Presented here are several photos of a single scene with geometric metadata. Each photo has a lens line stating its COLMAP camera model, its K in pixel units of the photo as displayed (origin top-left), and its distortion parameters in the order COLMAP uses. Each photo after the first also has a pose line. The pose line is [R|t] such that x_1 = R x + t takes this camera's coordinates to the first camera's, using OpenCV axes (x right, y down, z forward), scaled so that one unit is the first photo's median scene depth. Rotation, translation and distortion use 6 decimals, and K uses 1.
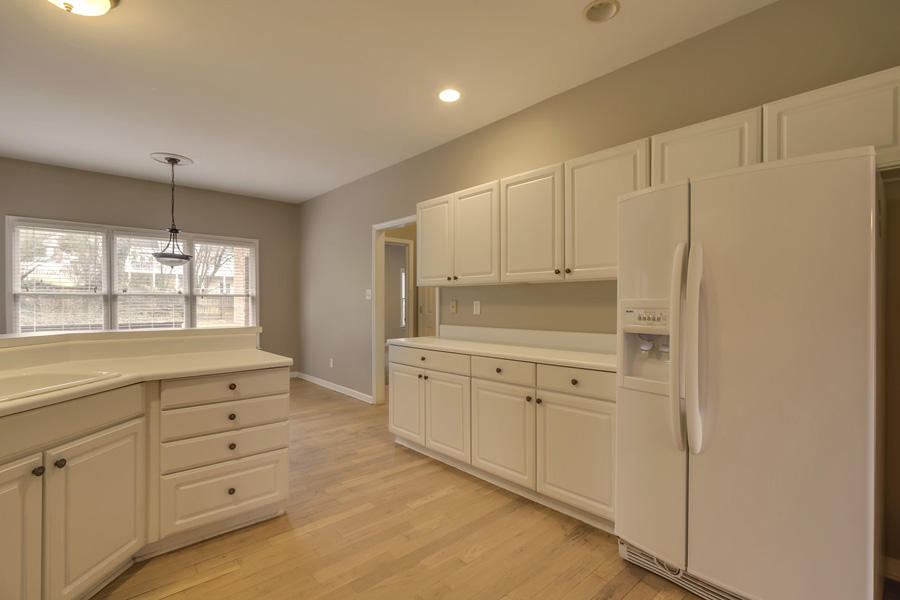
lens RADIAL K [[415.6, 0, 449.0], [0, 415.6, 299.9], [0, 0, 1]] dist [-0.020211, 0.005967]
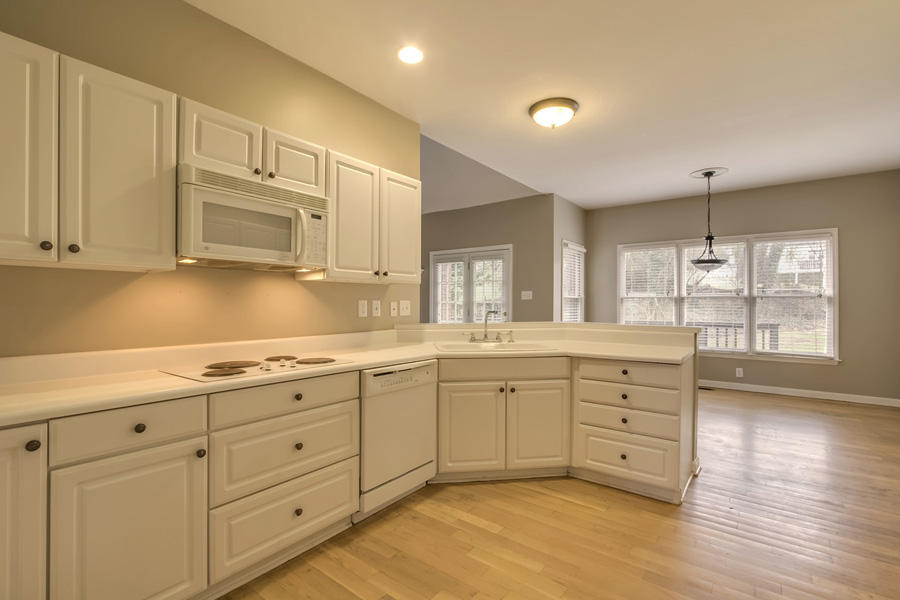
lens RADIAL K [[415.6, 0, 448.9], [0, 415.6, 302.3], [0, 0, 1]] dist [-0.020211, 0.005967]
pose [[0.181175, 0.000964, -0.983450, 0.549965], [0.000865, 0.999999, 0.001139, 0.000538], [0.983450, -0.001057, 0.181174, 0.245201]]
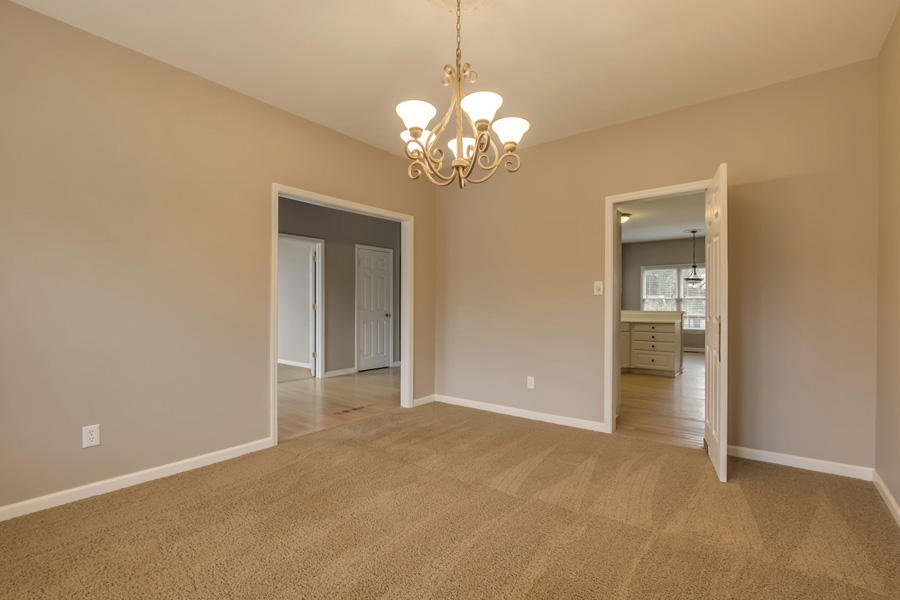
lens RADIAL K [[415.6, 0, 450.5], [0, 415.6, 301.7], [0, 0, 1]] dist [-0.020211, 0.005967]
pose [[0.169136, -0.001313, -0.985592, 2.191992], [-0.002831, 0.999994, -0.001818, 0.020177], [0.985589, 0.003098, 0.169131, -1.004039]]
